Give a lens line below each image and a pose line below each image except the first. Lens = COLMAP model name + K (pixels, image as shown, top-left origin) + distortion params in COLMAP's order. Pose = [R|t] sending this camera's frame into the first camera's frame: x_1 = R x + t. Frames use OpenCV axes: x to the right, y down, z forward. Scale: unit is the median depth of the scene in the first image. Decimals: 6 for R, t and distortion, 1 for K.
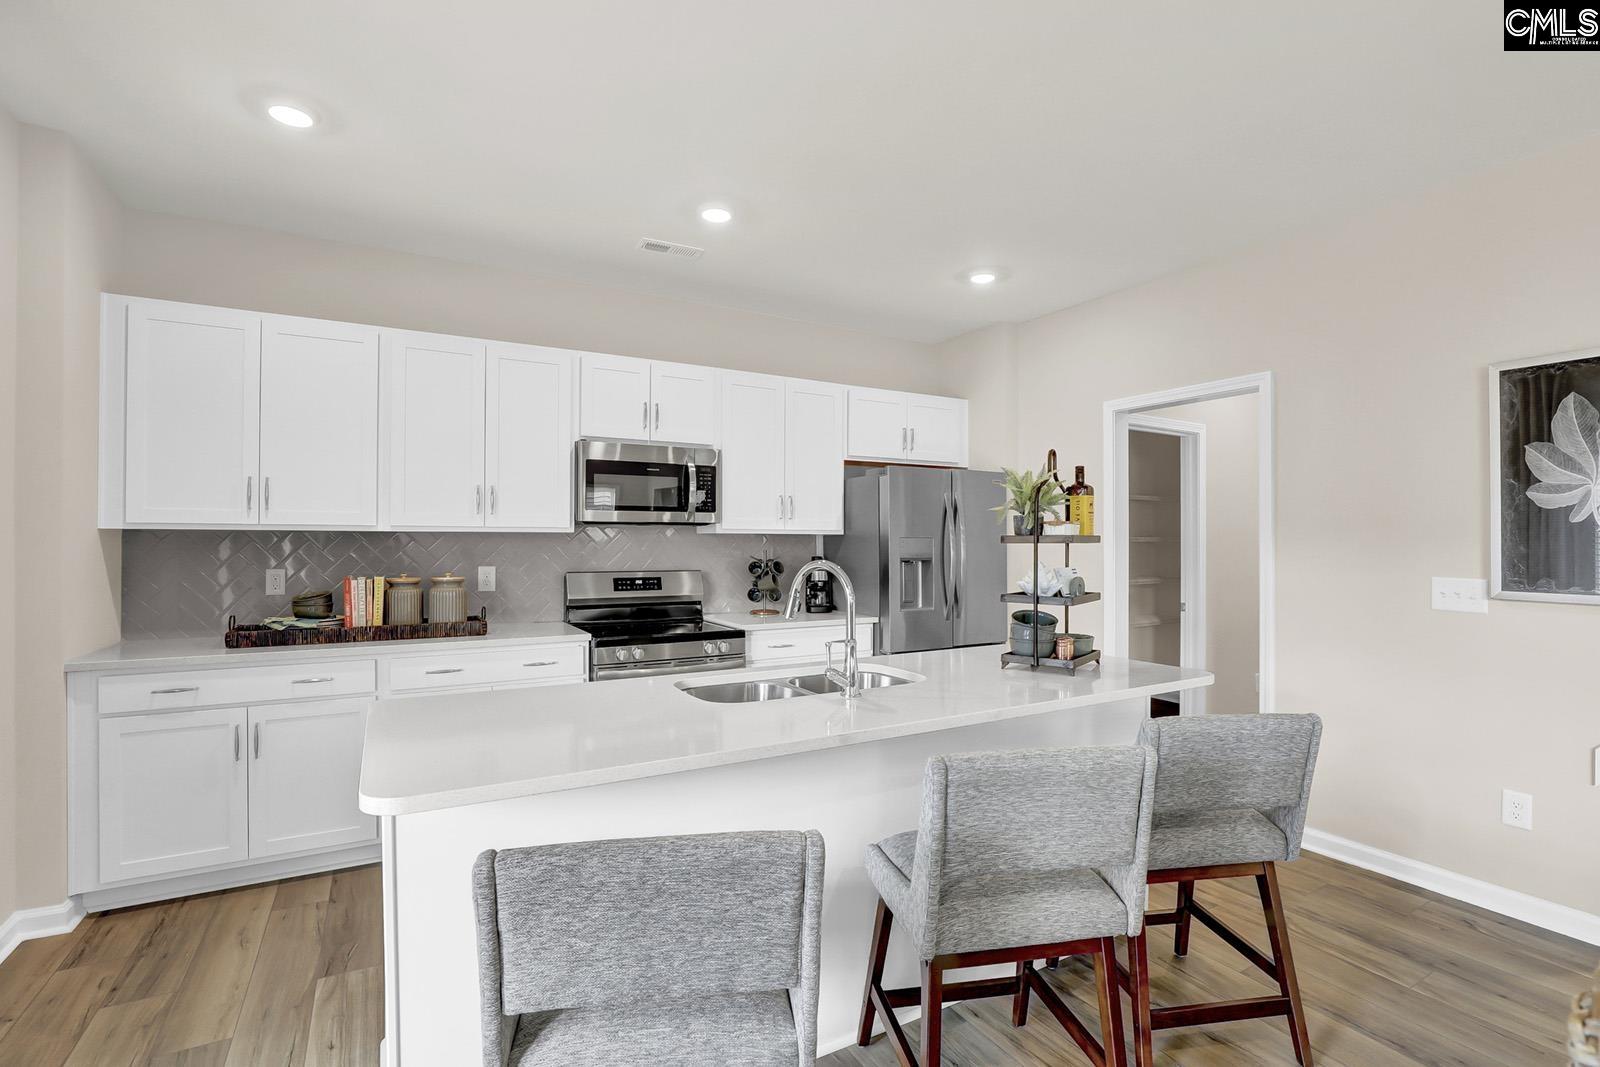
lens RADIAL K [[746.0, 0, 804.7], [0, 746.0, 541.6], [0, 0, 1]] dist [-0.027508, 0.001468]
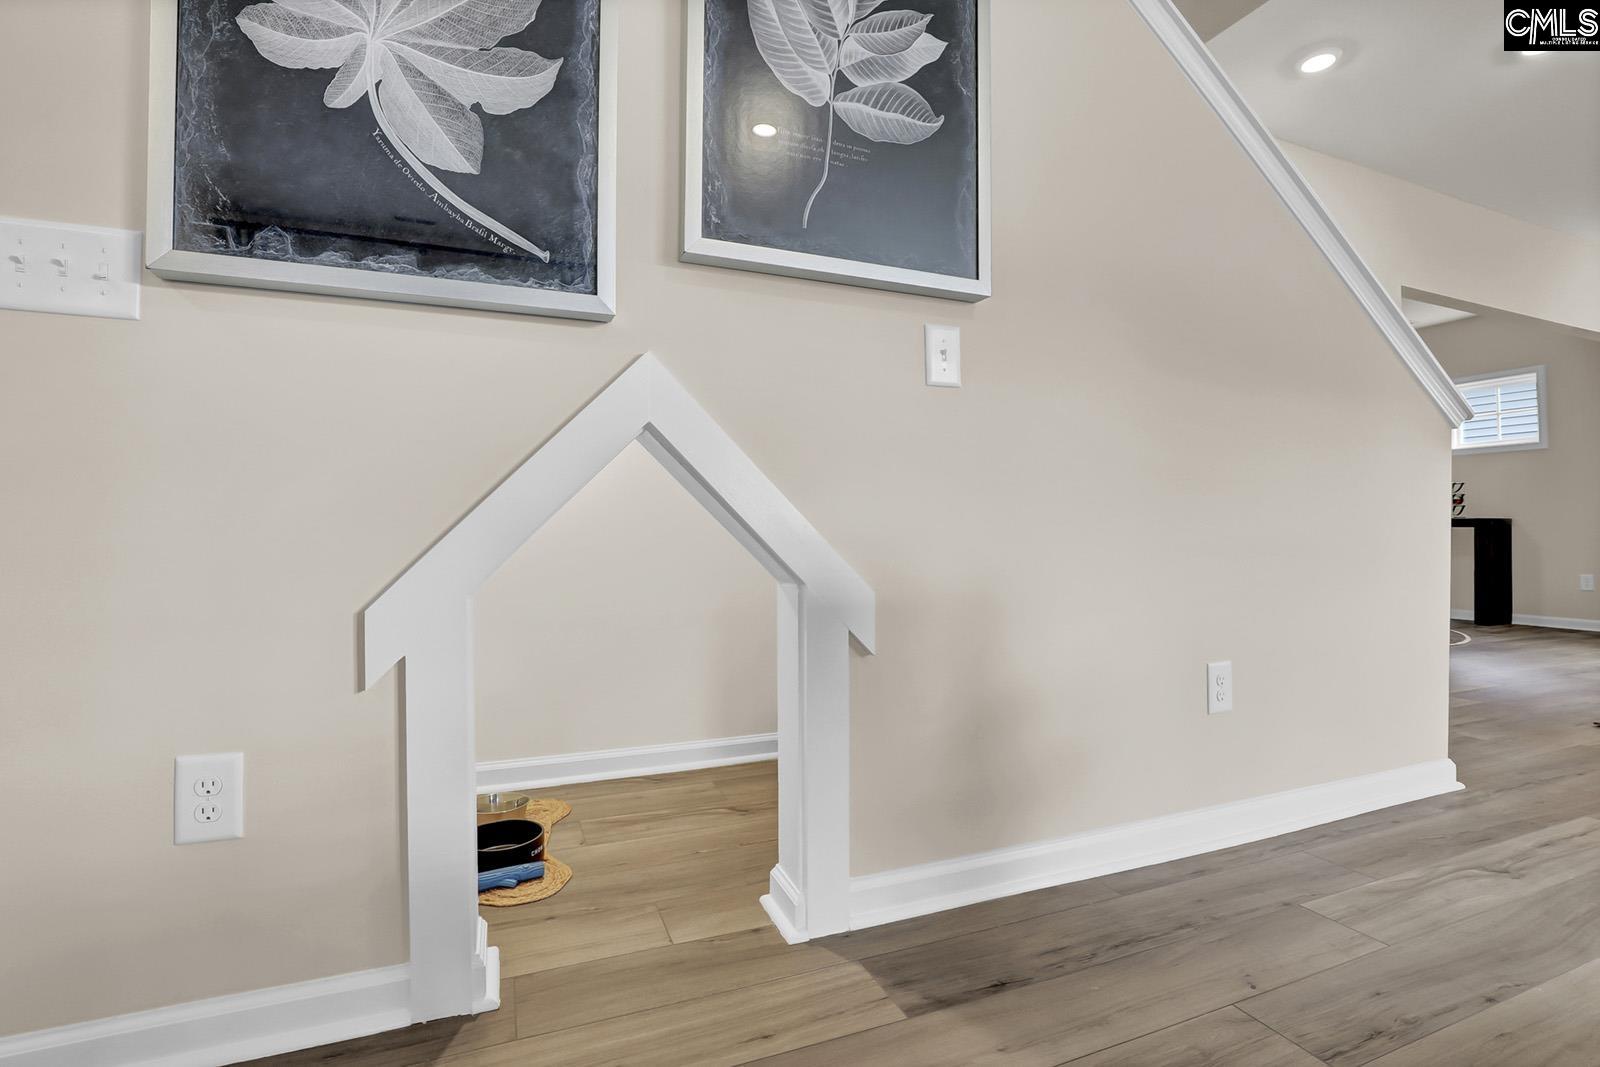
lens RADIAL K [[746.0, 0, 801.2], [0, 746.0, 537.5], [0, 0, 1]] dist [-0.027508, 0.001468]
pose [[0.119315, 0.013499, 0.992765, 0.617047], [0.004707, 0.999889, -0.014161, 0.232856], [-0.992845, 0.006362, 0.119239, 0.625029]]
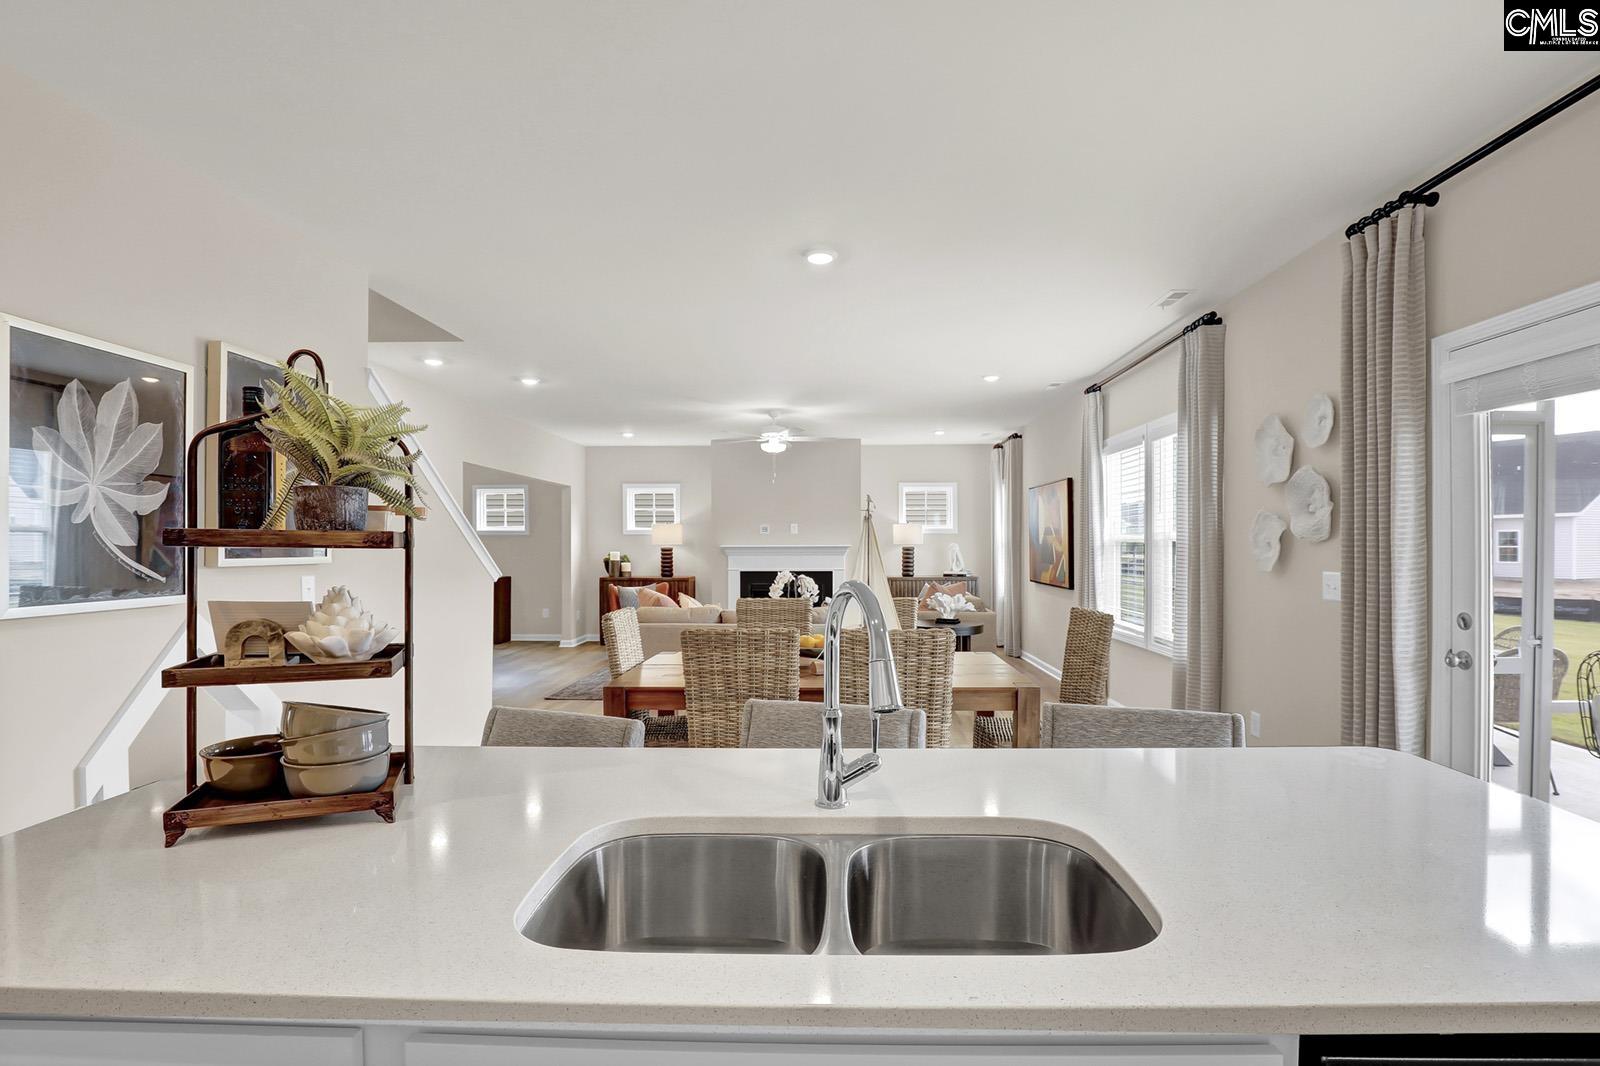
lens RADIAL K [[746.0, 0, 804.9], [0, 746.0, 542.0], [0, 0, 1]] dist [-0.027508, 0.001468]
pose [[-0.857683, 0.003624, 0.514166, -0.176913], [0.000107, 0.999976, -0.006870, 0.003596], [-0.514179, -0.005837, -0.857663, 1.237384]]
